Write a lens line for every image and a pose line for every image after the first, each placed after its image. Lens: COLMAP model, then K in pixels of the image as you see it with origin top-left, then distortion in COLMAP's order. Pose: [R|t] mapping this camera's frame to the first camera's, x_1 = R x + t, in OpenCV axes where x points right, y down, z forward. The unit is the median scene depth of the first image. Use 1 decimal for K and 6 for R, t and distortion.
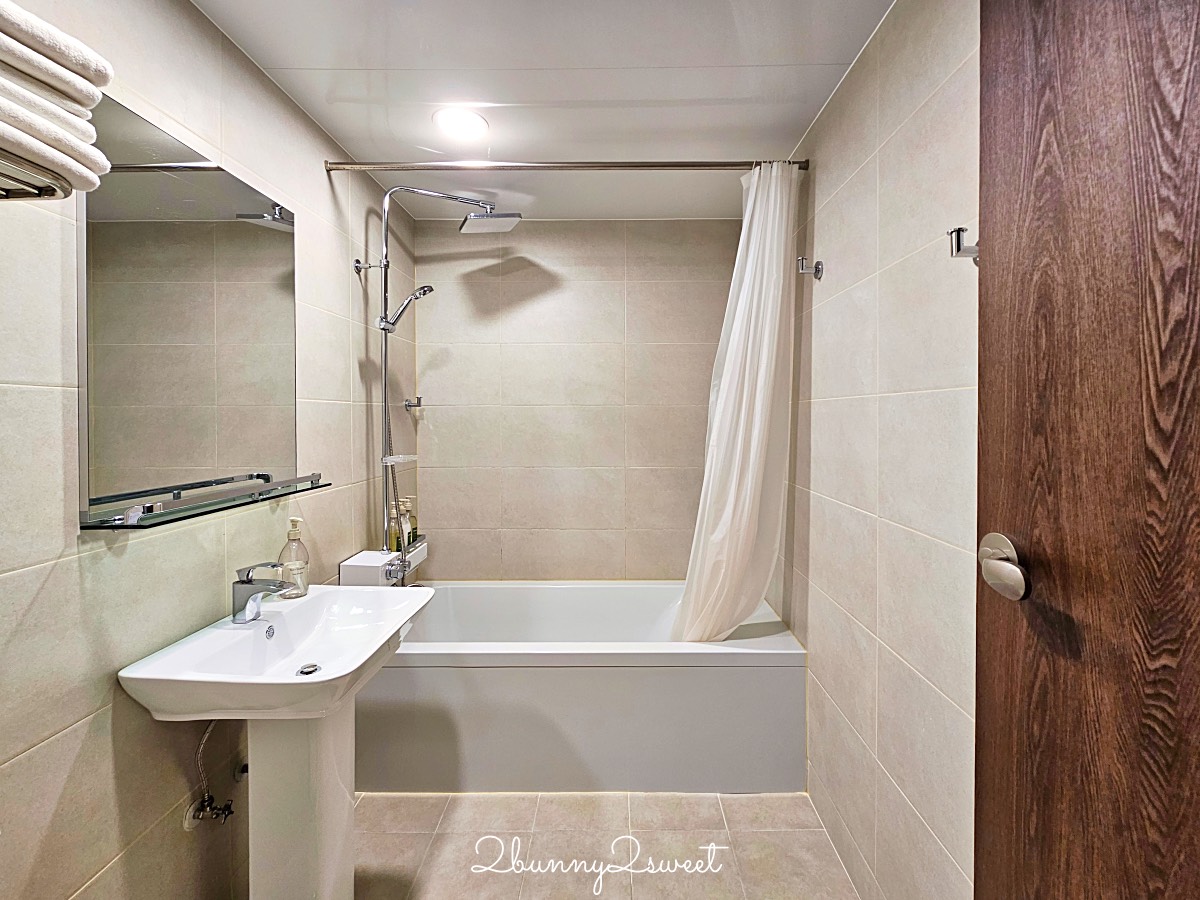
lens RADIAL K [[500.2, 0, 629.9], [0, 500.2, 421.5], [0, 0, 1]] dist [-0.002187, 0.000543]
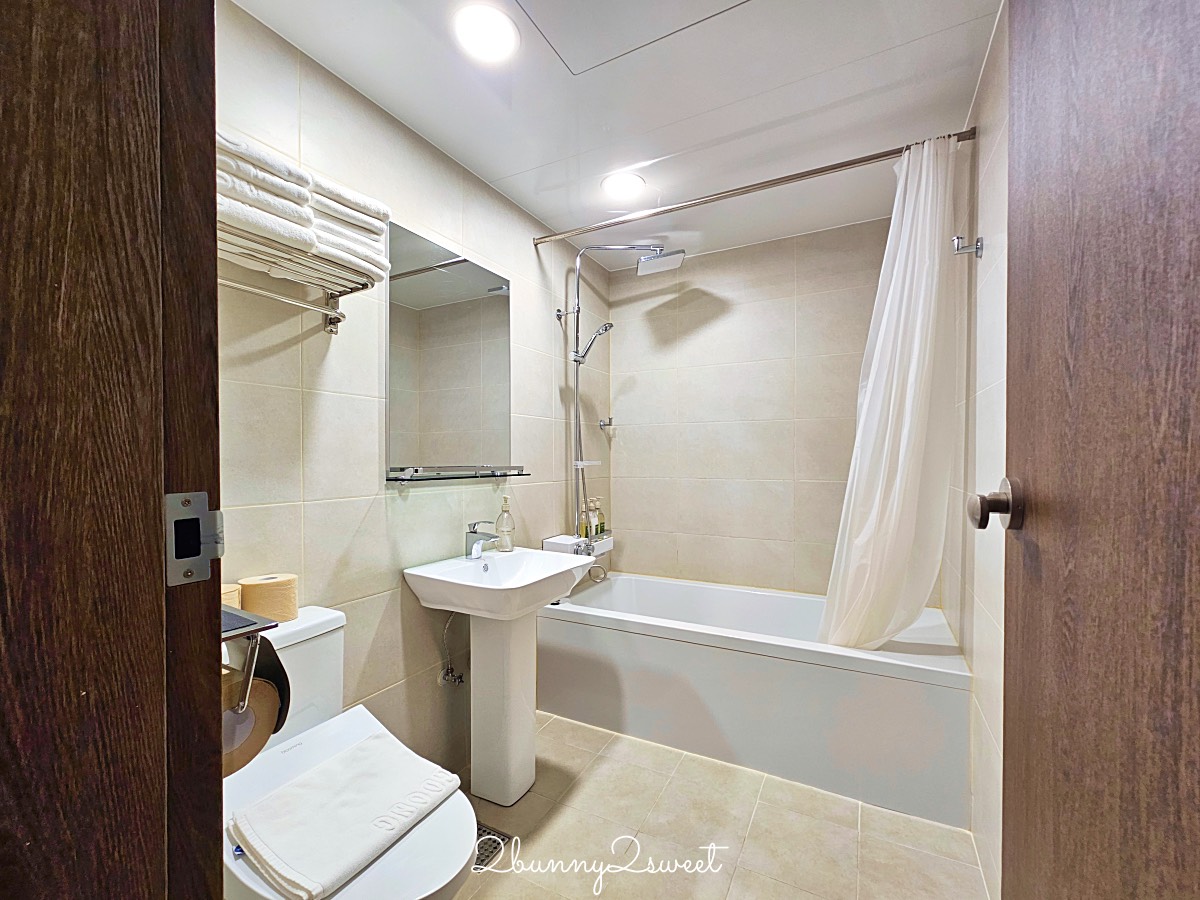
lens RADIAL K [[500.2, 0, 620.6], [0, 500.2, 455.7], [0, 0, 1]] dist [-0.002187, 0.000543]
pose [[0.891680, -0.006509, -0.452620, 0.198447], [0.002896, 0.999958, -0.008675, 0.073306], [0.452658, 0.006424, 0.891661, -0.084378]]
